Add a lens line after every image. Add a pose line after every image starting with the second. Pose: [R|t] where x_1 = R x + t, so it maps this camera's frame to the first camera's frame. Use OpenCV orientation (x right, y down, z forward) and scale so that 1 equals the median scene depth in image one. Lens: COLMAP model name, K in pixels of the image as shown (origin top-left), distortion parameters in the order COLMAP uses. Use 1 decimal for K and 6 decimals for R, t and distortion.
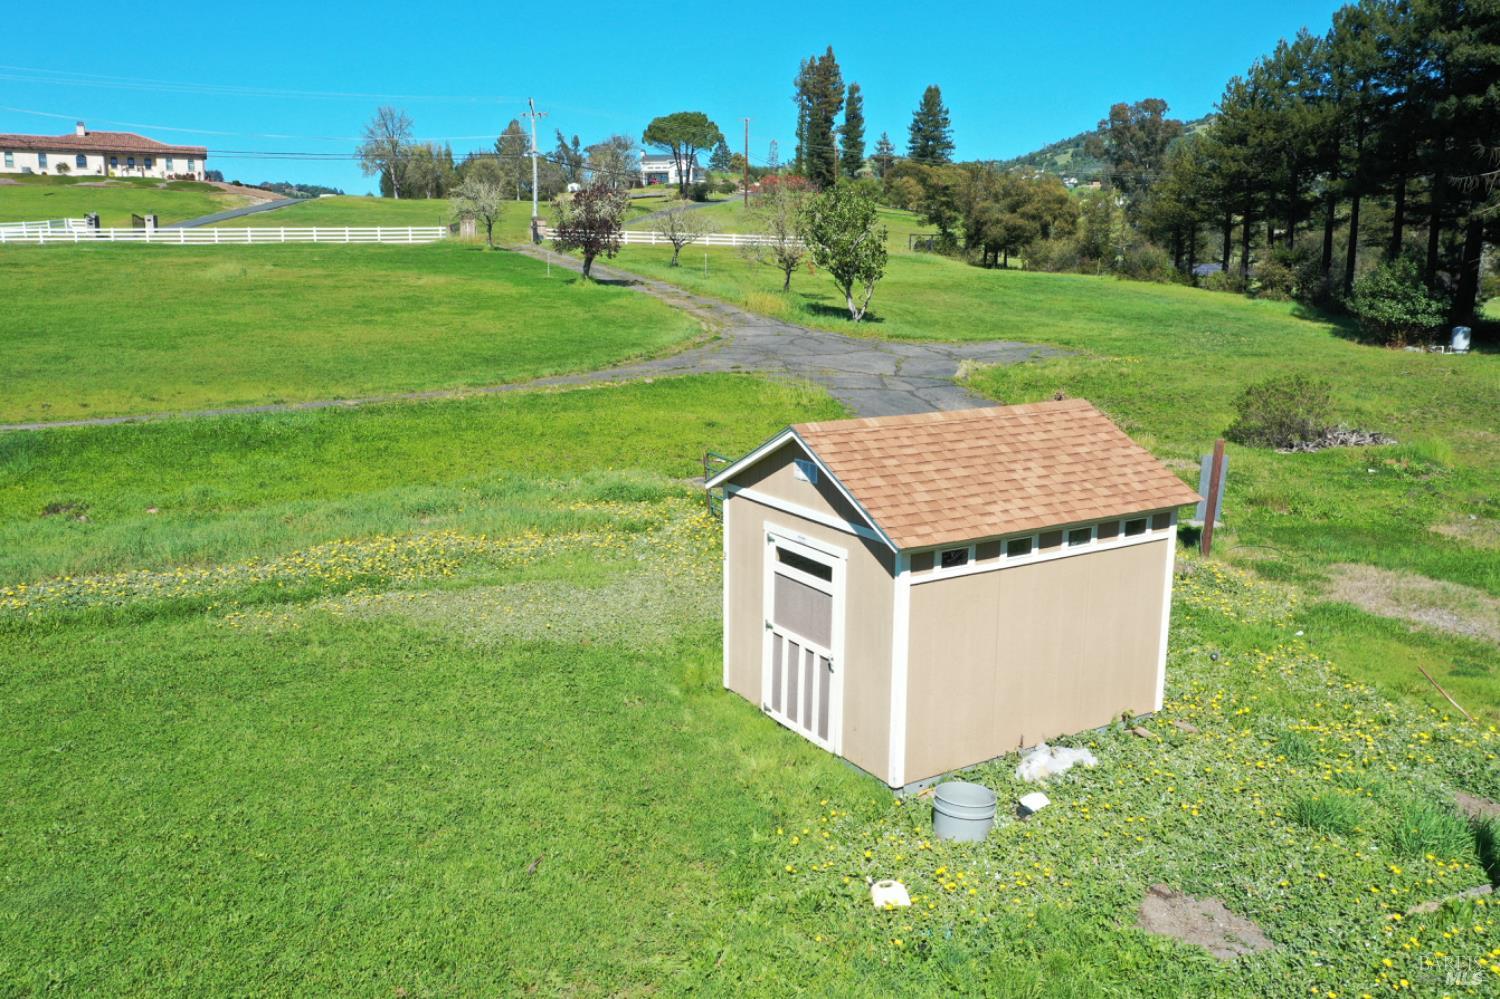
lens RADIAL K [[1208.2, 0, 748.1], [0, 1208.2, 495.9], [0, 0, 1]] dist [0.001534, -0.007169]
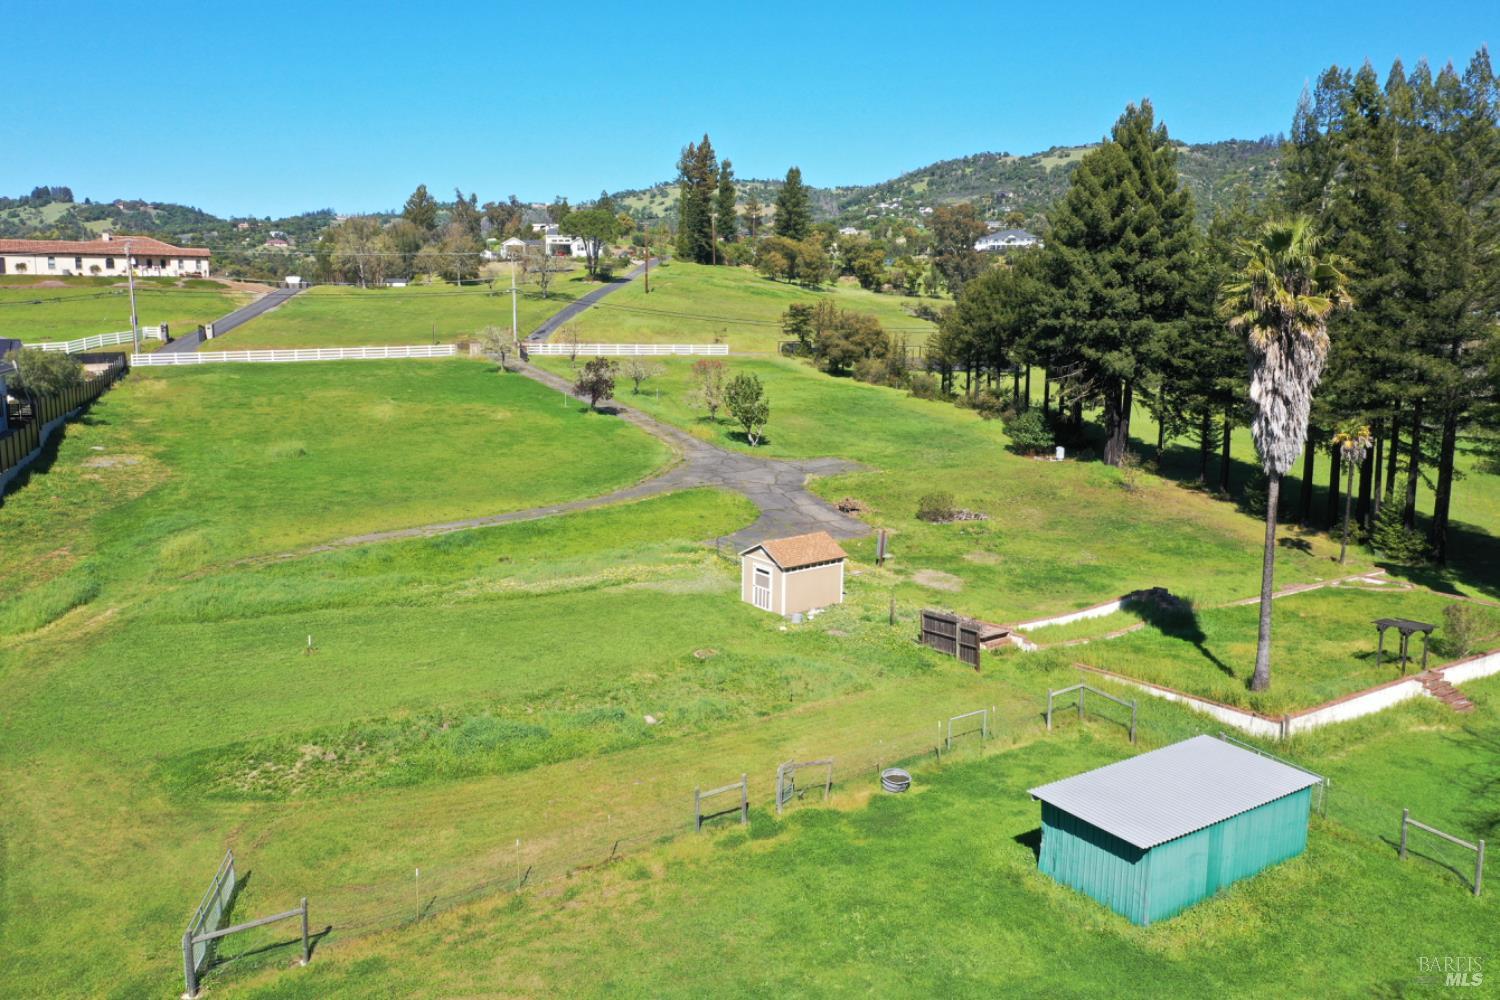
lens RADIAL K [[1208.2, 0, 747.6], [0, 1208.2, 495.4], [0, 0, 1]] dist [0.001534, -0.007169]
pose [[0.994187, -0.014901, 0.106630, -0.040845], [0.016358, 0.999784, -0.012801, -0.014389], [-0.106416, 0.014471, 0.994216, -0.294000]]
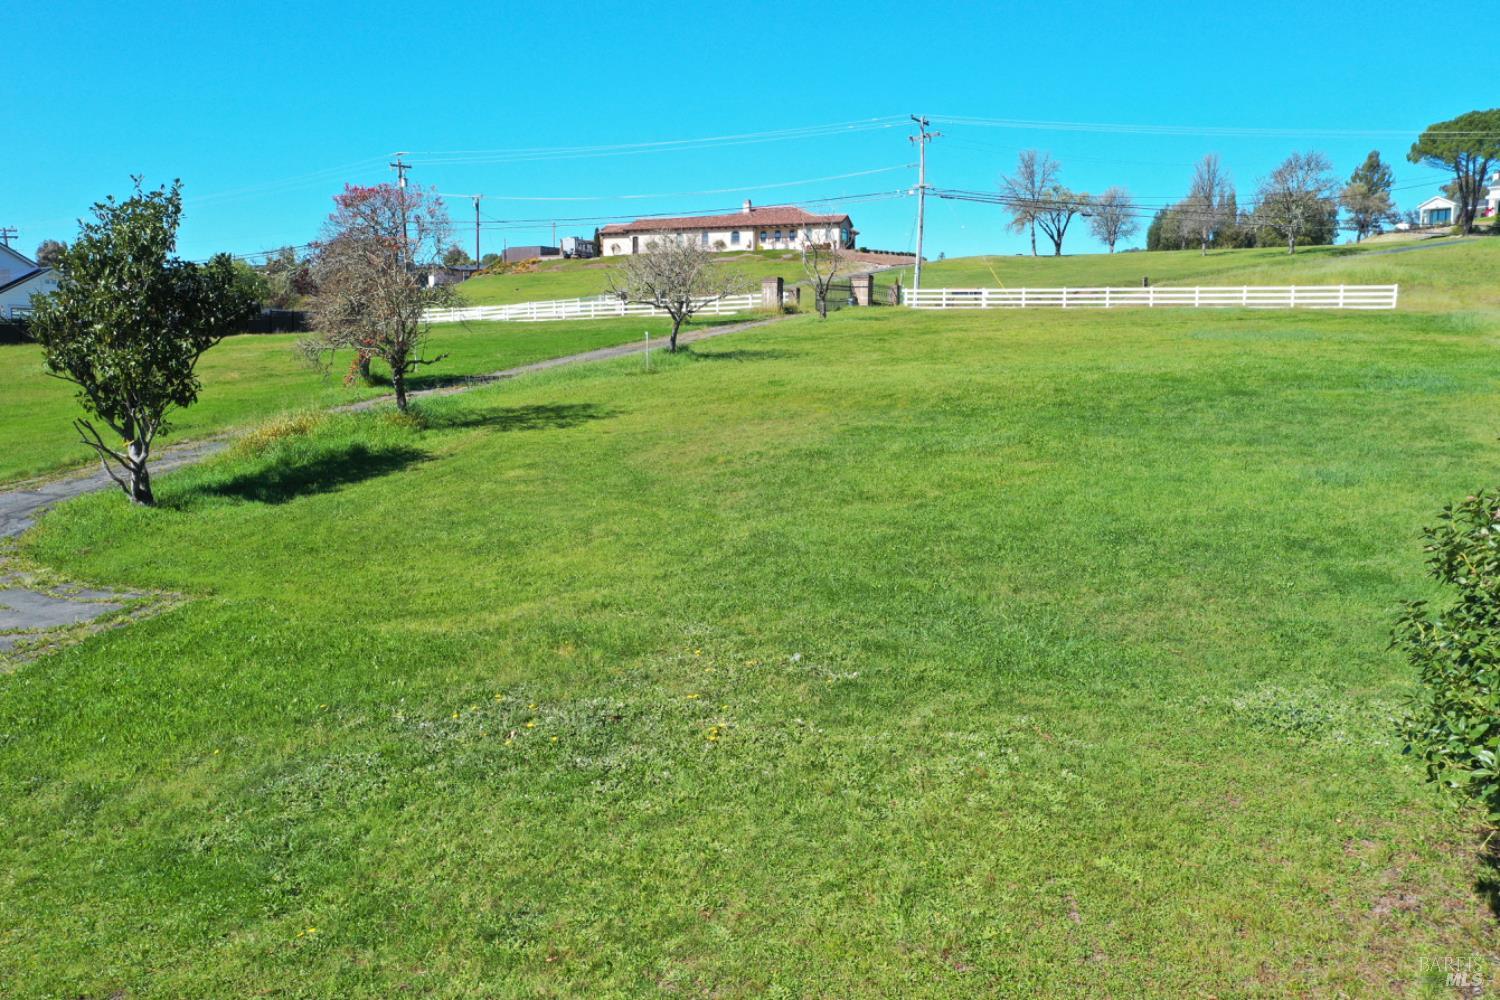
lens RADIAL K [[1208.2, 0, 751.0], [0, 1208.2, 498.3], [0, 0, 1]] dist [0.001534, -0.007169]
pose [[0.723737, 0.082146, -0.685169, 0.184325], [-0.113999, 0.993480, -0.001306, -0.056659], [0.680594, 0.079054, 0.728383, 0.278798]]
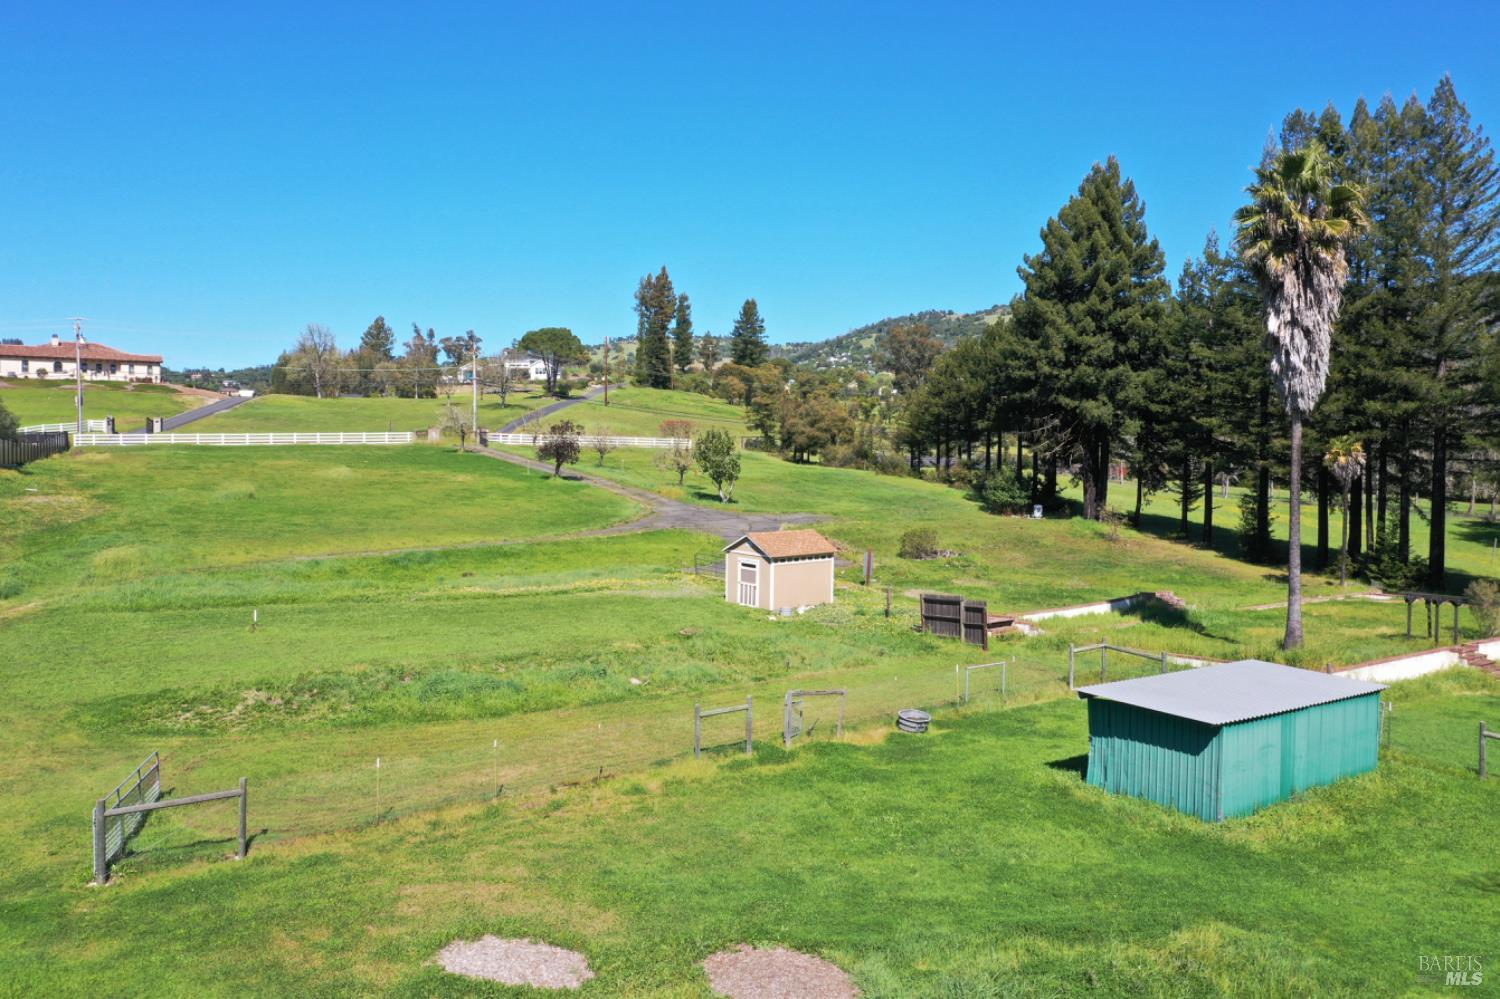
lens RADIAL K [[1208.2, 0, 747.4], [0, 1208.2, 499.1], [0, 0, 1]] dist [0.001534, -0.007169]
pose [[0.989149, -0.002191, 0.146902, -0.048446], [0.022347, 0.990499, -0.135694, 0.033181], [-0.145209, 0.137504, 0.979799, -0.267726]]
